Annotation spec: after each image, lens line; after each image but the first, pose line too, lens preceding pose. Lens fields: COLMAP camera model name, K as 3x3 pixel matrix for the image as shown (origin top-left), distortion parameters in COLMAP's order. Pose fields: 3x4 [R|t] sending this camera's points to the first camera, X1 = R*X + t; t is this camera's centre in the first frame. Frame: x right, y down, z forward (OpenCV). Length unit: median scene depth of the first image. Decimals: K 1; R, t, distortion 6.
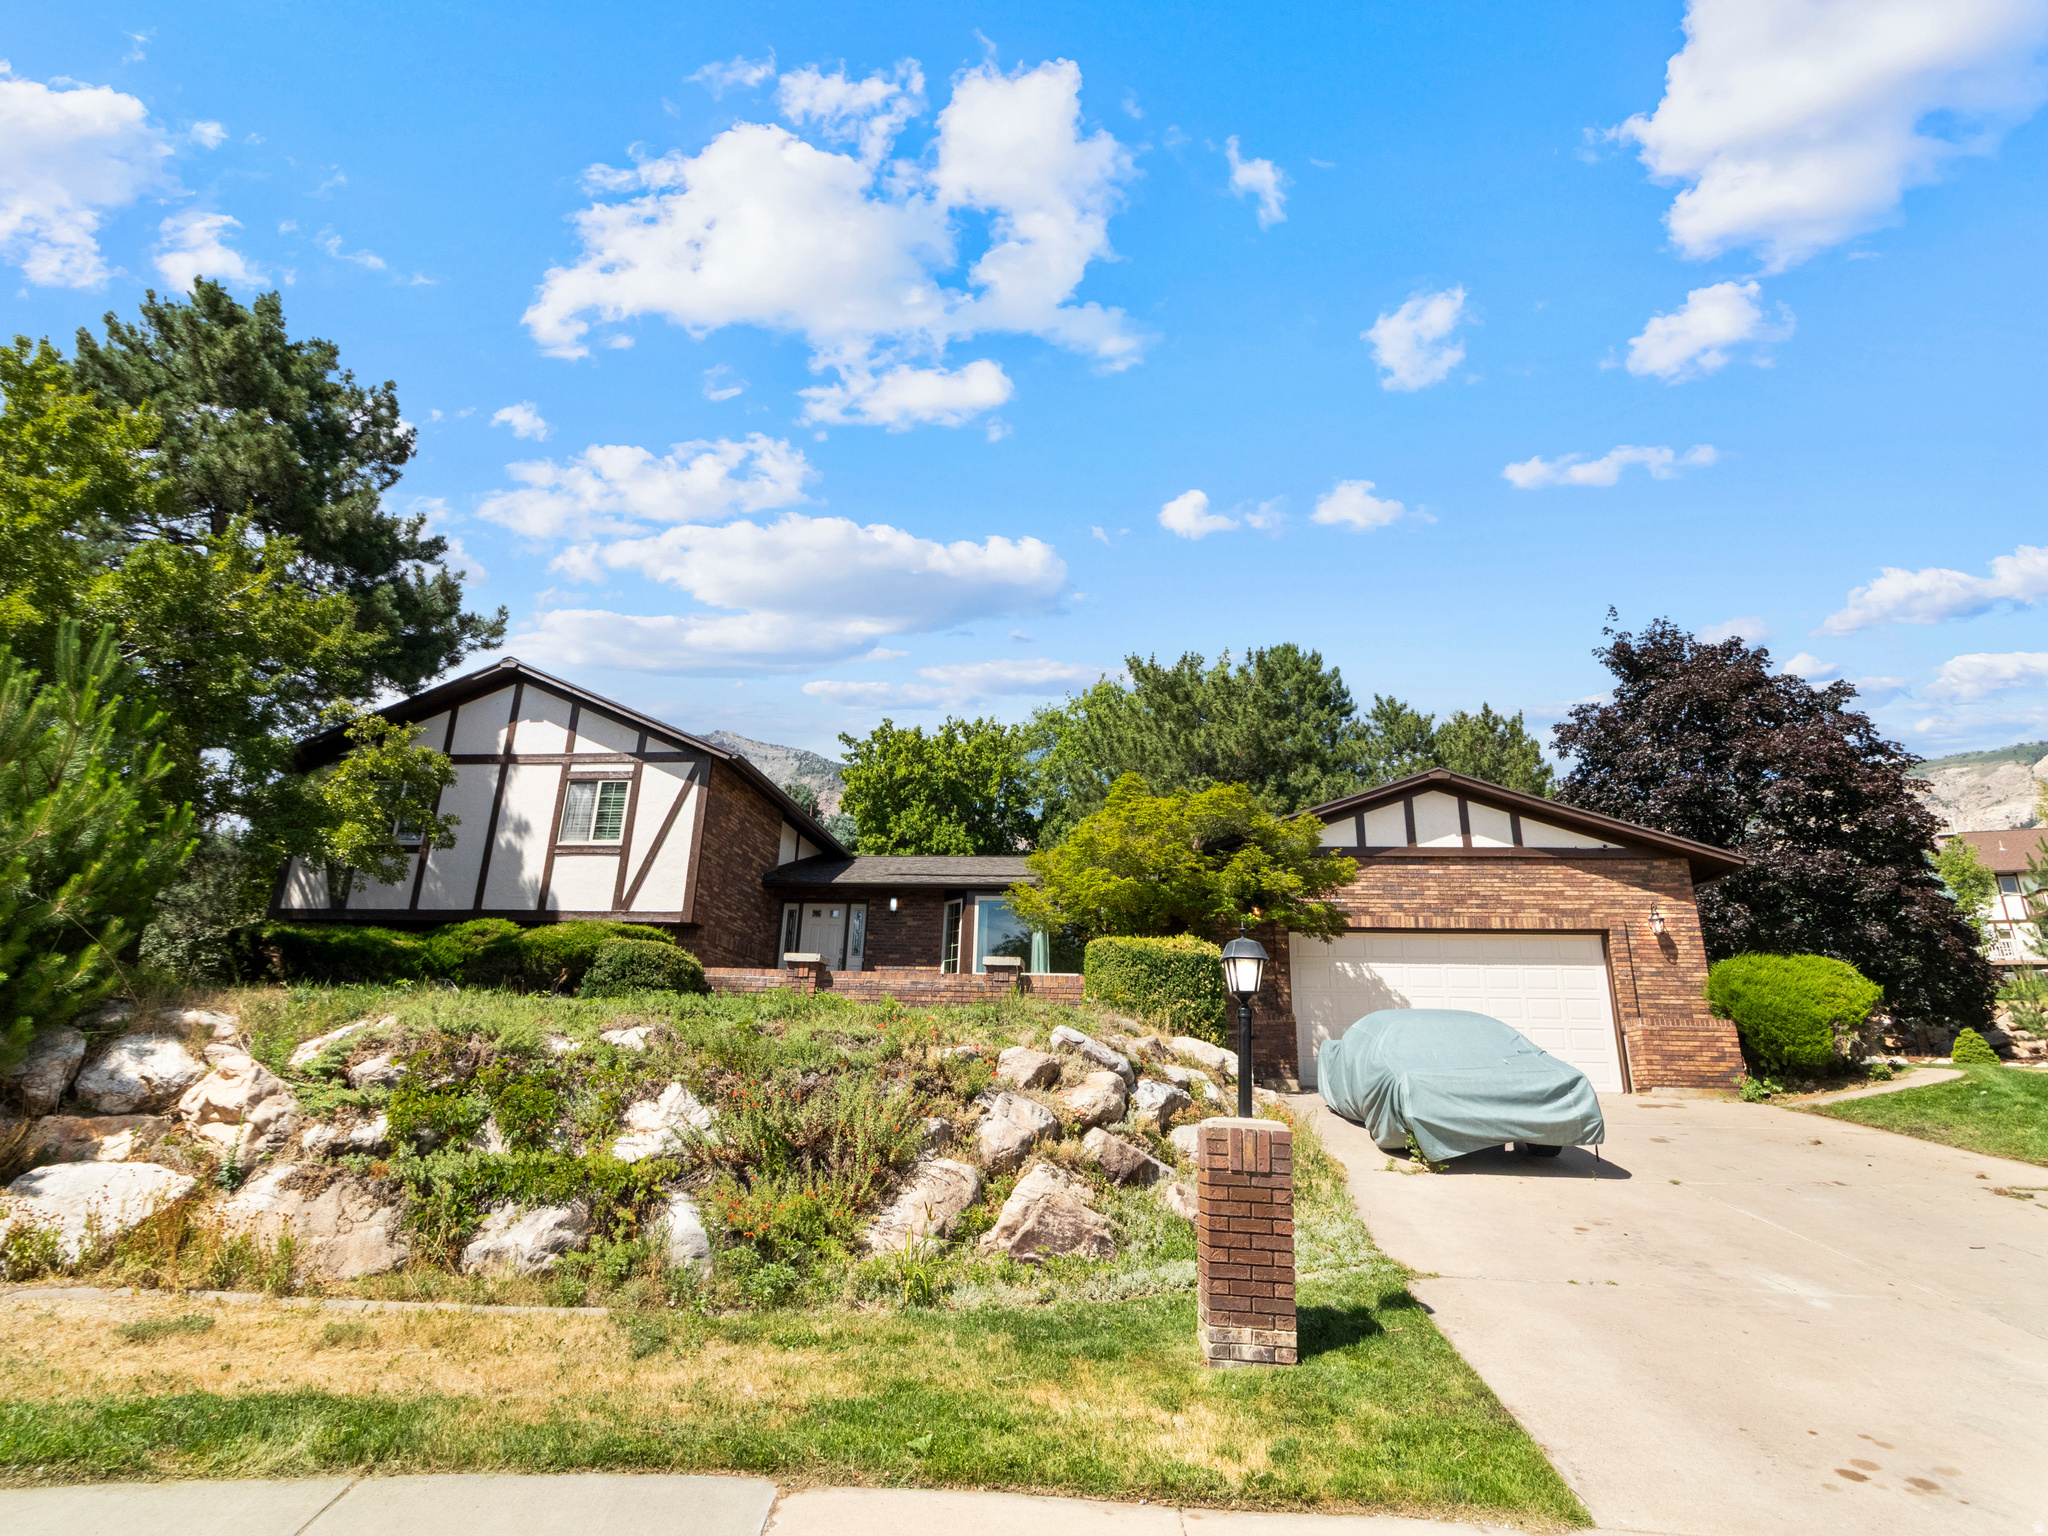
lens RADIAL K [[1074.6, 0, 1027.0], [0, 1074.6, 740.1], [0, 0, 1]] dist [0.004428, 0.001277]
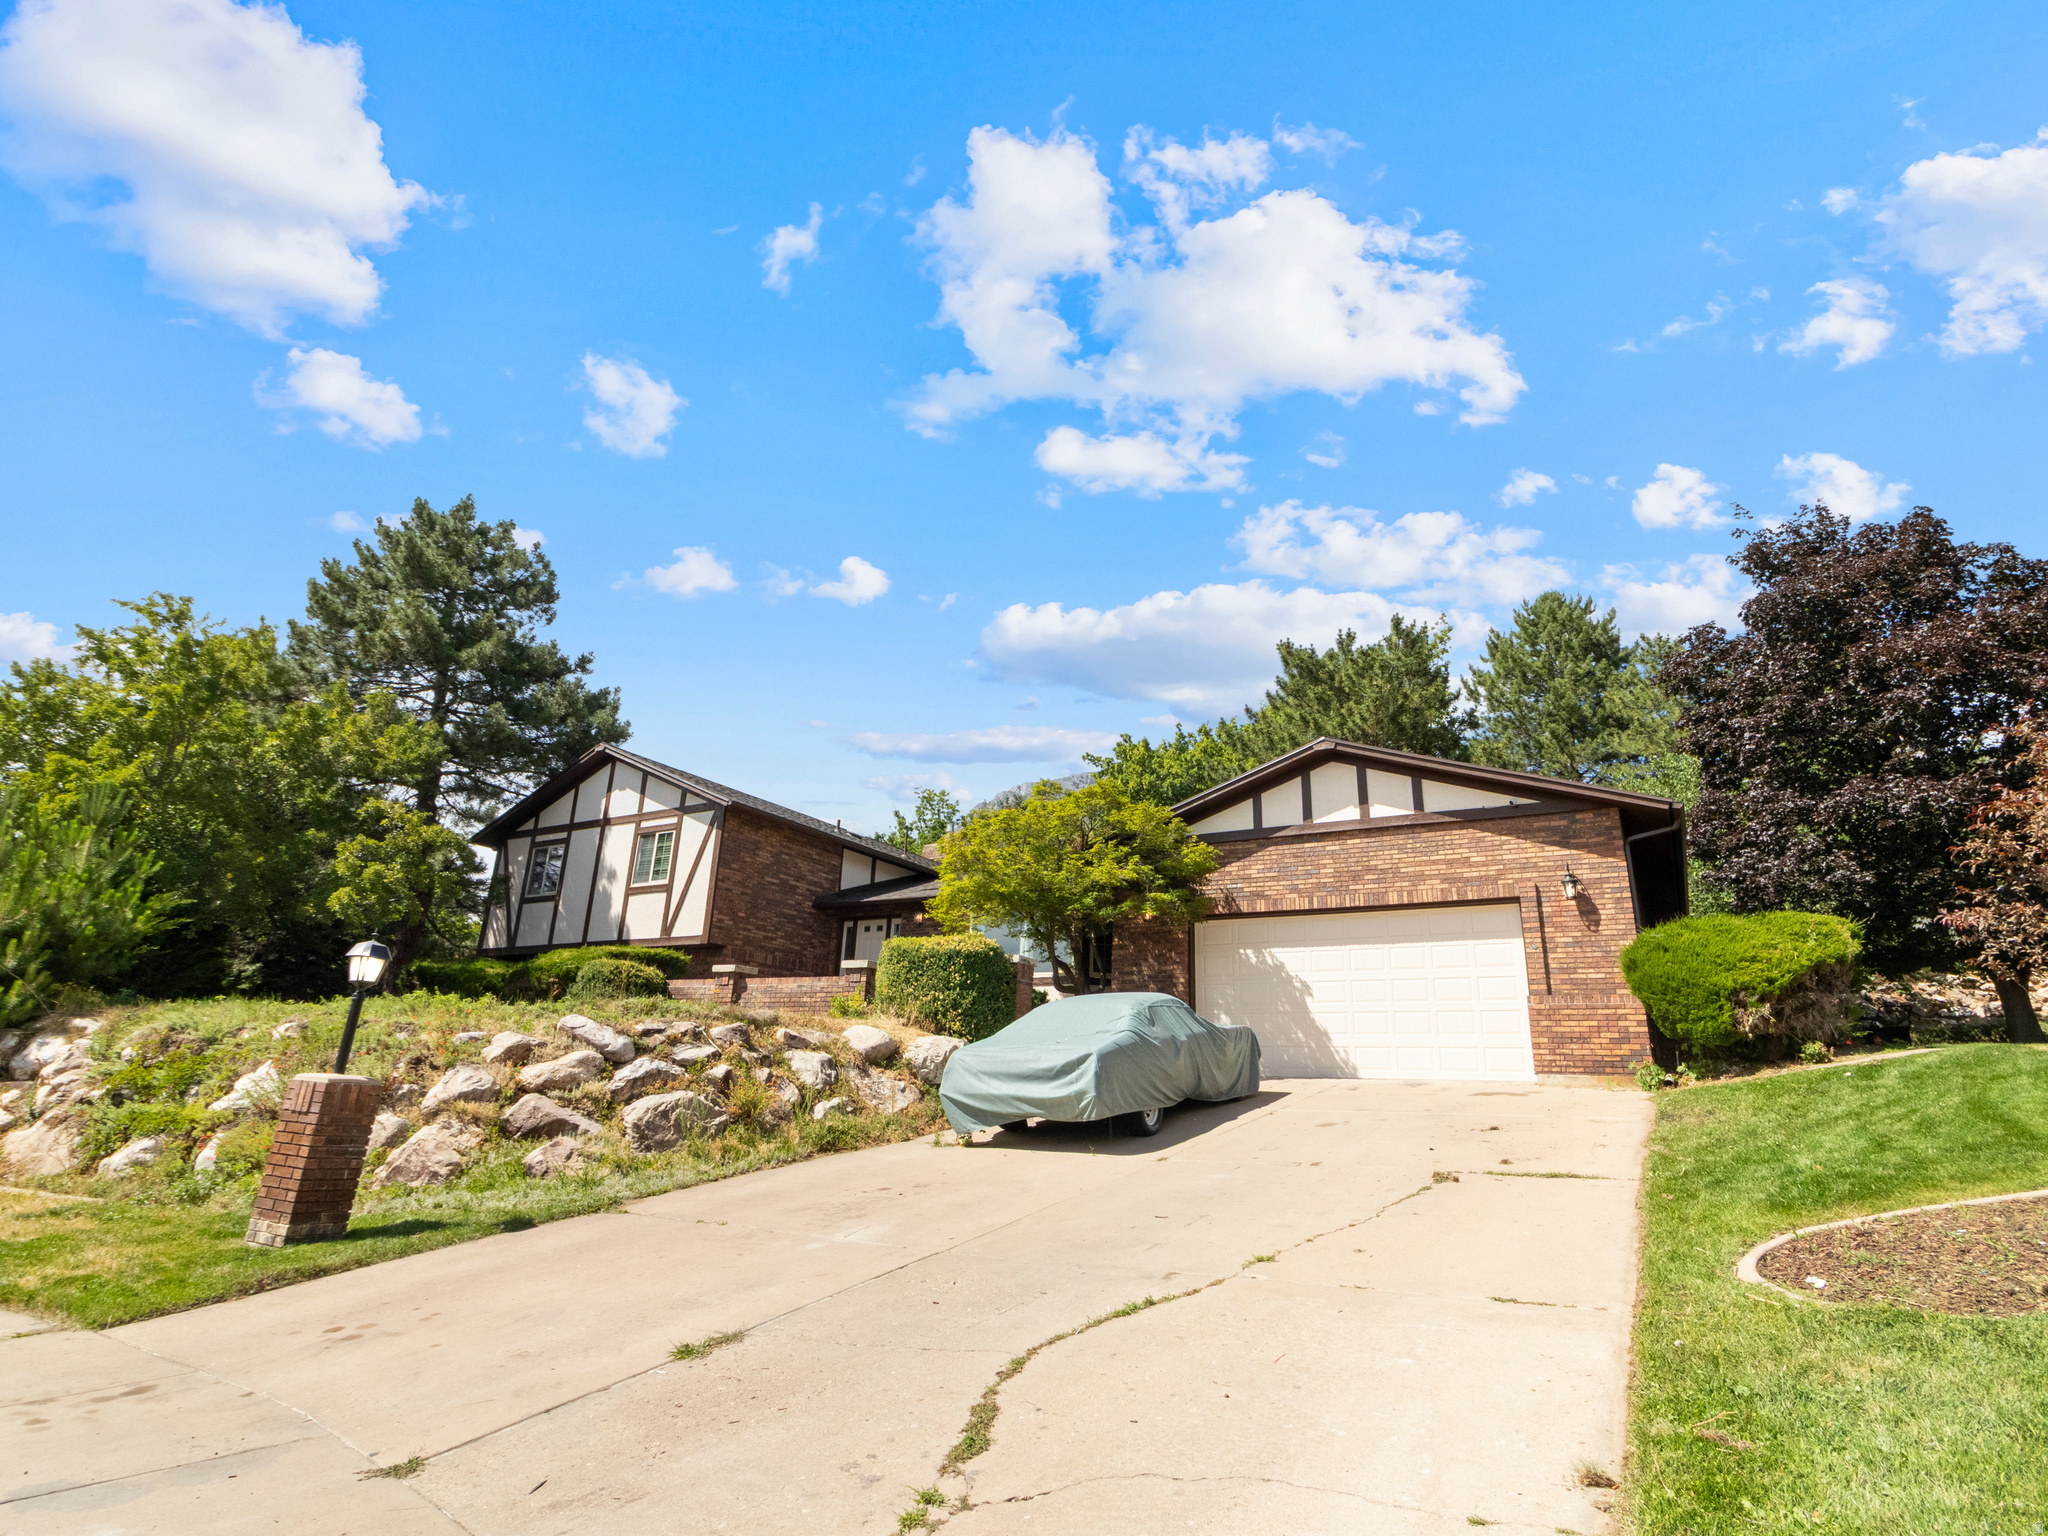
lens RADIAL K [[1074.6, 0, 1027.0], [0, 1074.6, 740.1], [0, 0, 1]] dist [0.004428, 0.001277]
pose [[0.911000, -0.126492, -0.392529, 0.521728], [0.122801, 0.991828, -0.034611, 0.028916], [0.393699, -0.016672, 0.919088, 0.033106]]
